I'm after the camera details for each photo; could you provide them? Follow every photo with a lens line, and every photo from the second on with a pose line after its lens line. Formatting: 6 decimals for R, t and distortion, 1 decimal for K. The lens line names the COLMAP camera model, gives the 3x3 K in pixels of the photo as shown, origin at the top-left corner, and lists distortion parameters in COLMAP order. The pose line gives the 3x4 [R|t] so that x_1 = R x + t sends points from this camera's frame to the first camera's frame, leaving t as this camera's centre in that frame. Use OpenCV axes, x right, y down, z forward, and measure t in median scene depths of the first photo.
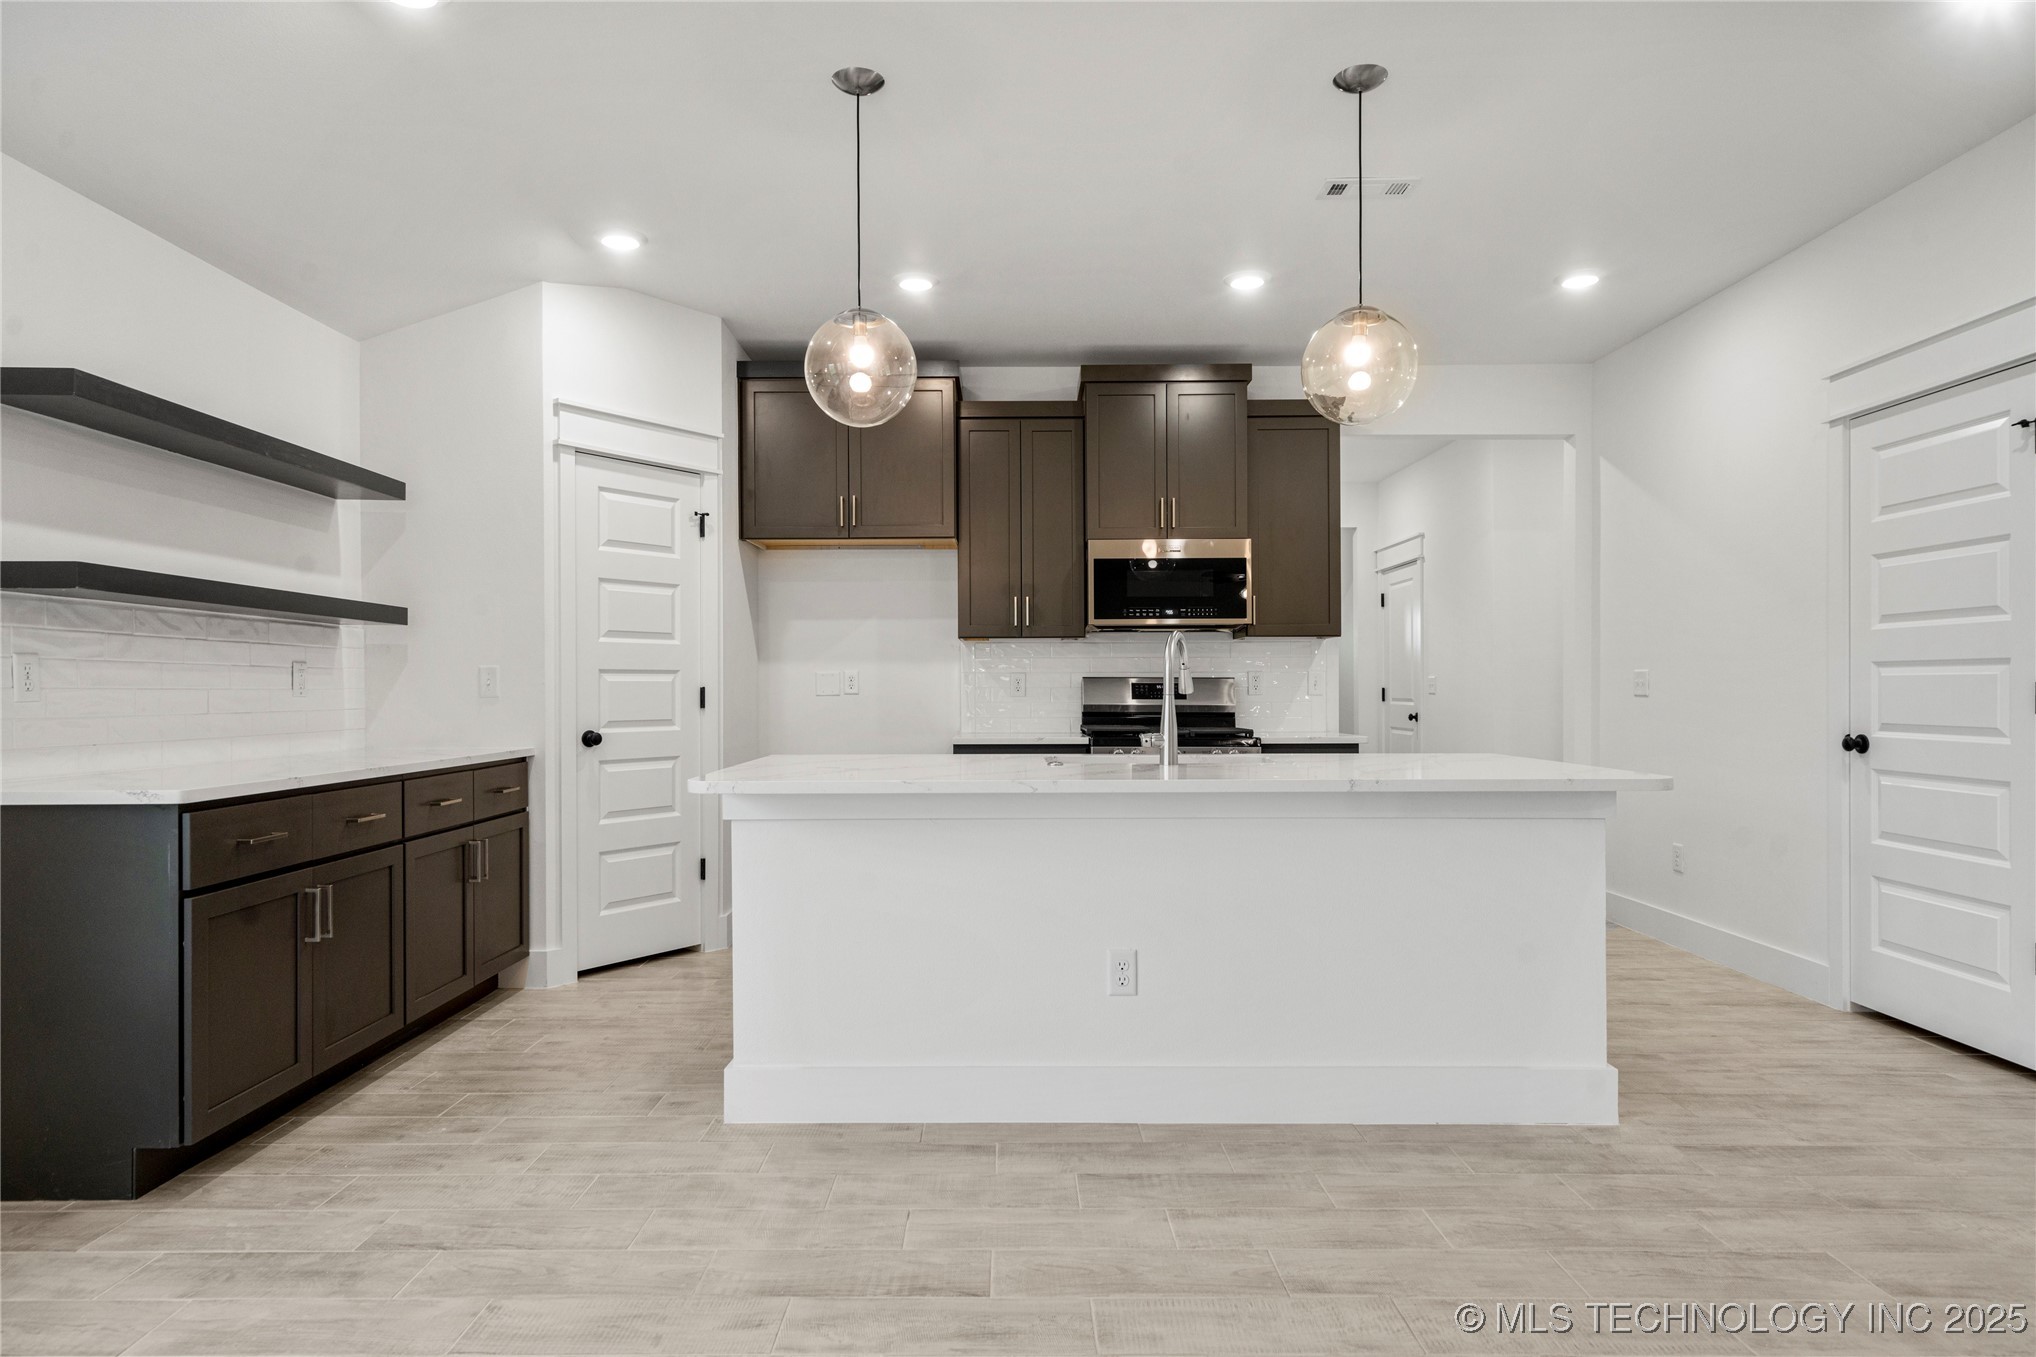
lens RADIAL K [[1174.6, 0, 1008.0], [0, 1174.6, 681.9], [0, 0, 1]] dist [0.007140, -0.000758]
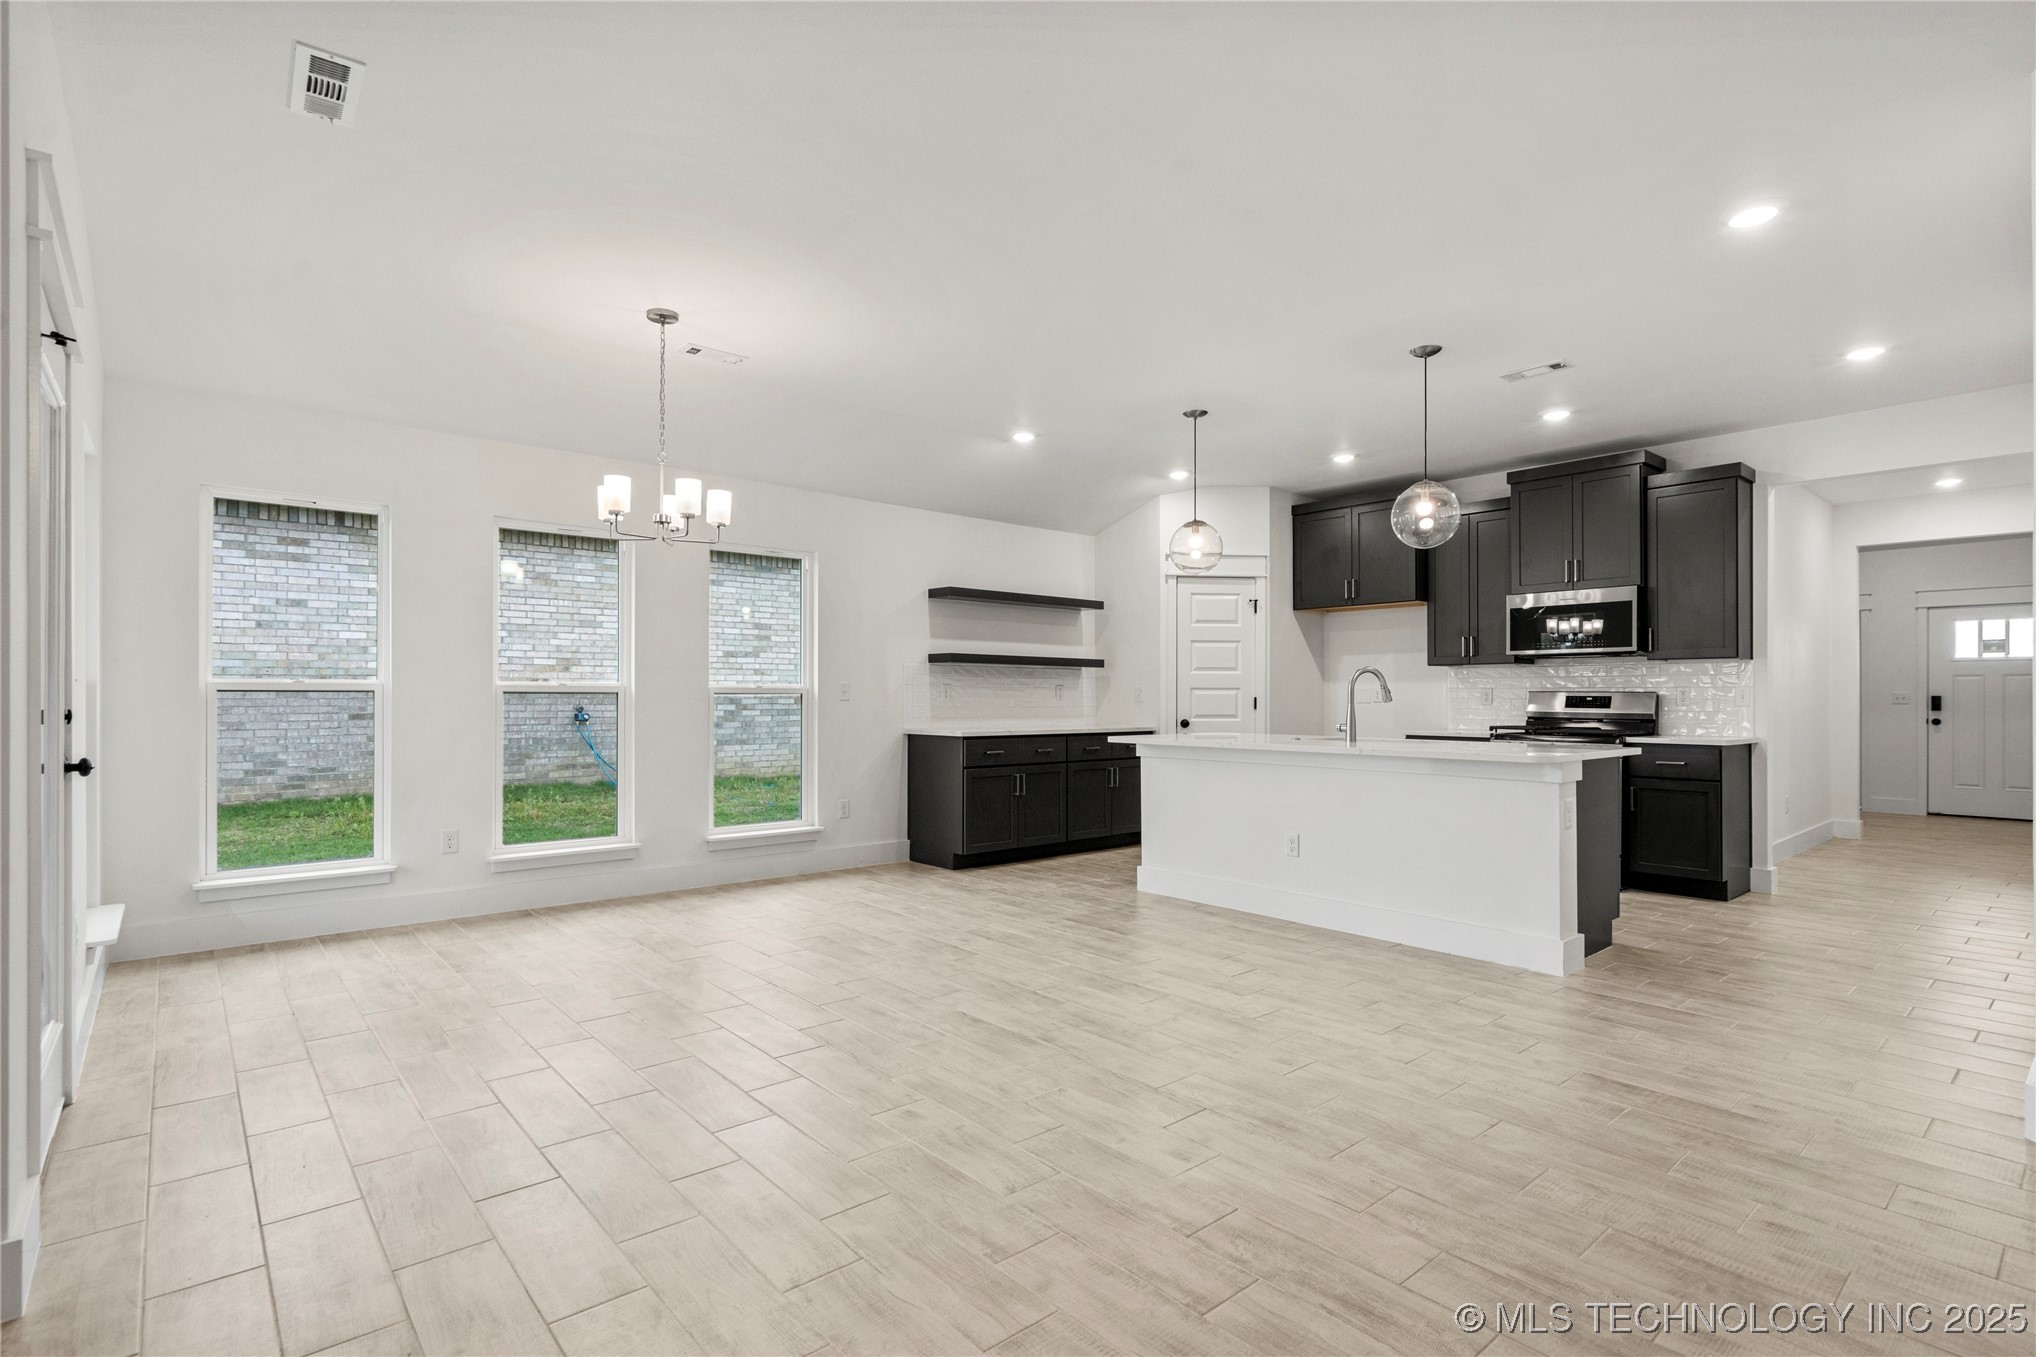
lens RADIAL K [[971.3, 0, 1001.1], [0, 971.3, 689.1], [0, 0, 1]] dist [0.000820, 0.000774]
pose [[0.649364, -0.002109, -0.760475, 0.974458], [0.000577, 0.999997, -0.002280, -0.007896], [0.760477, 0.001042, 0.649364, -0.403649]]
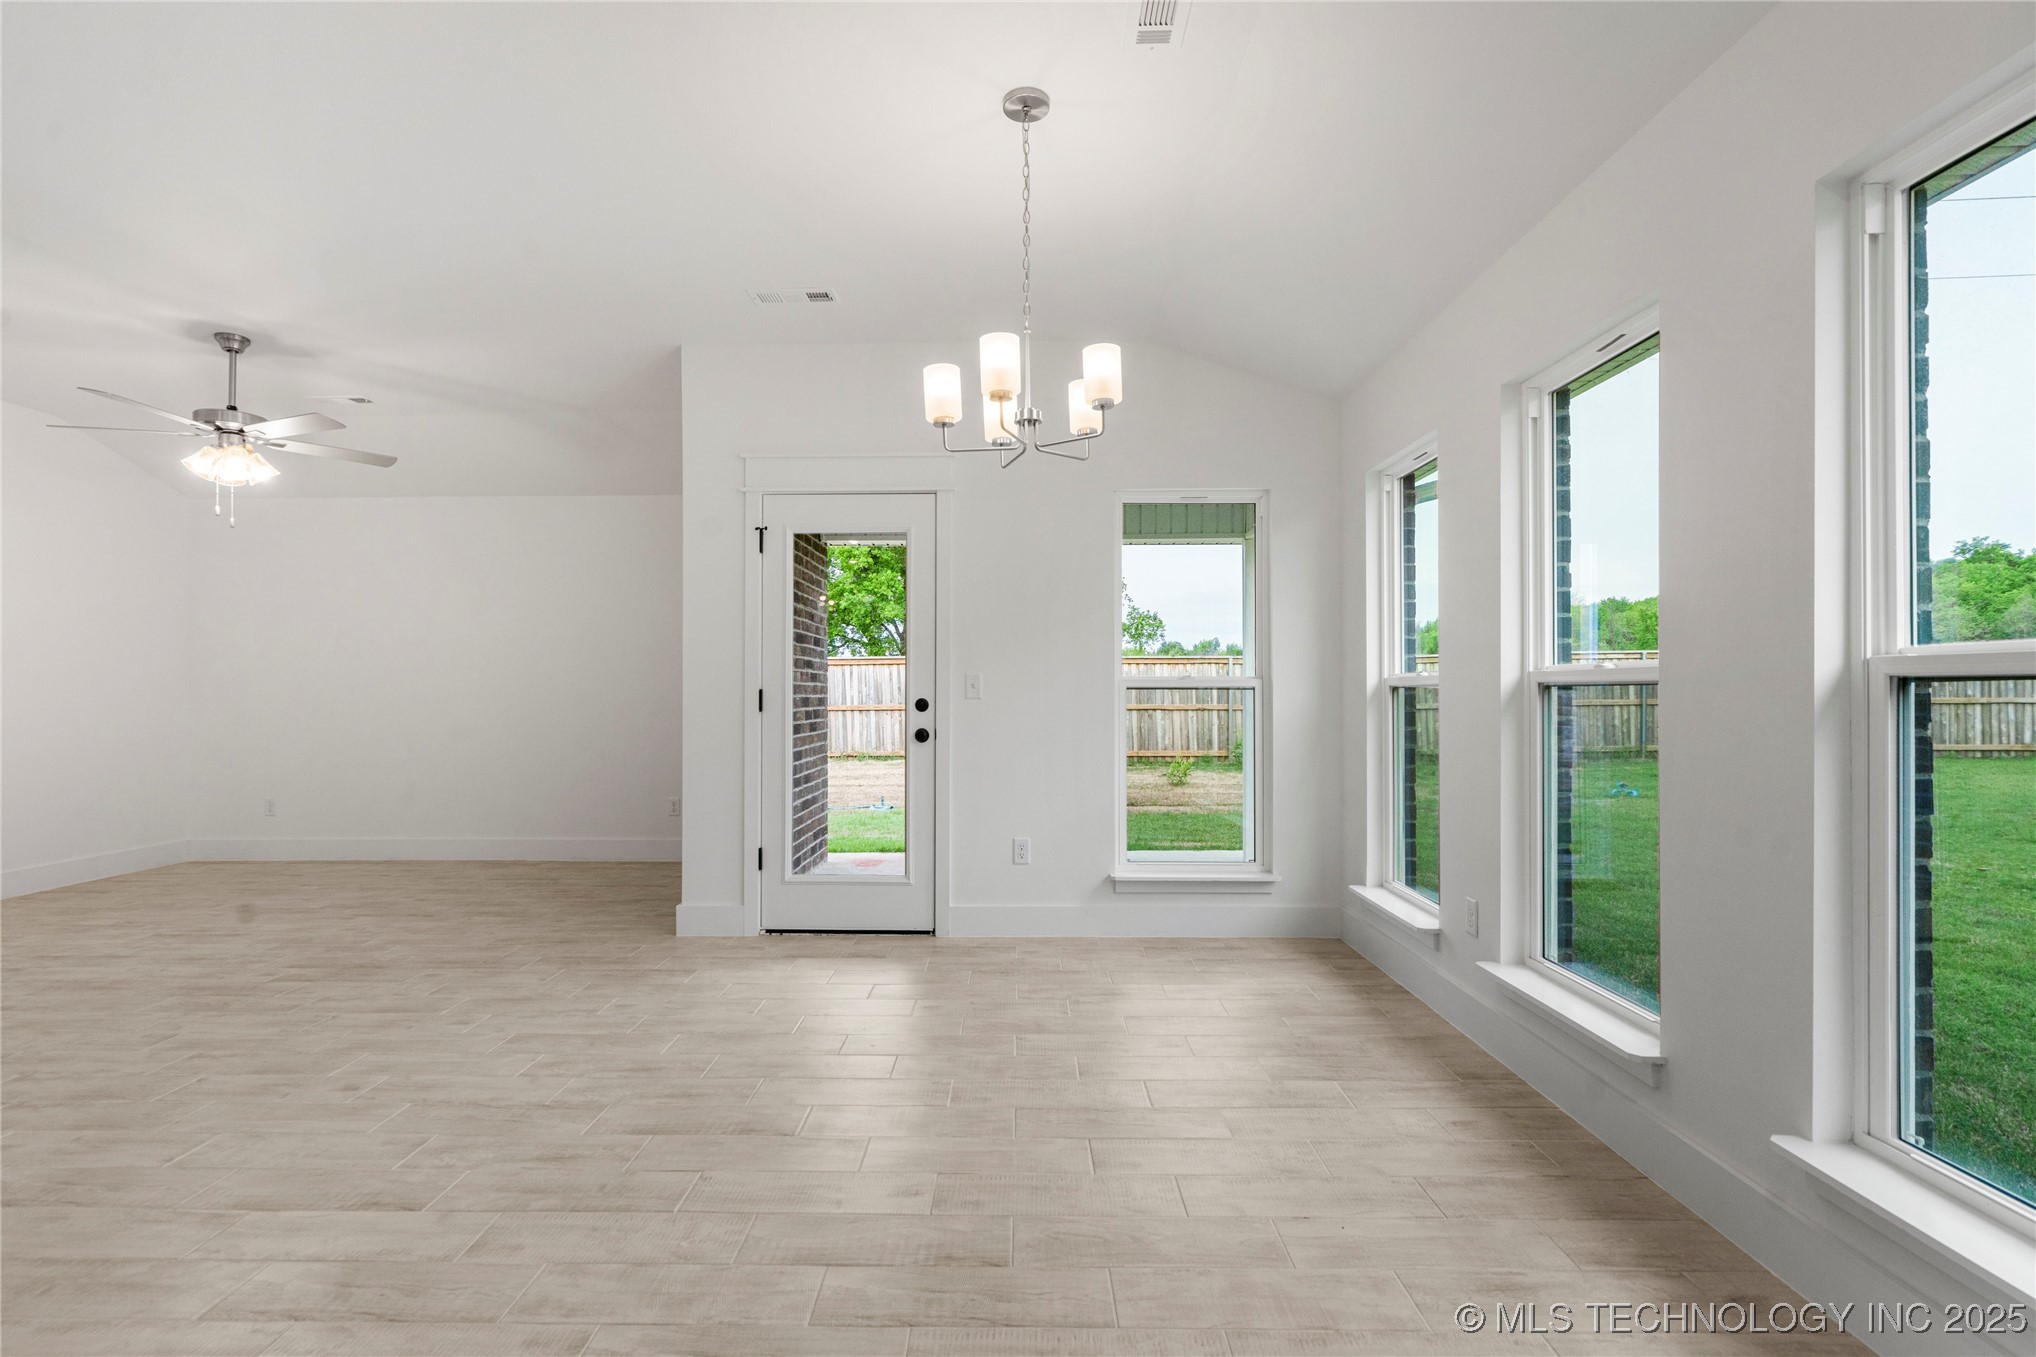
lens RADIAL K [[971.3, 0, 996.3], [0, 971.3, 687.7], [0, 0, 1]] dist [0.000820, 0.000774]
pose [[-0.999761, 0.004708, 0.021344, -0.306548], [0.004429, 0.999904, -0.013137, 0.006850], [-0.021404, -0.013039, -0.999686, 0.940569]]
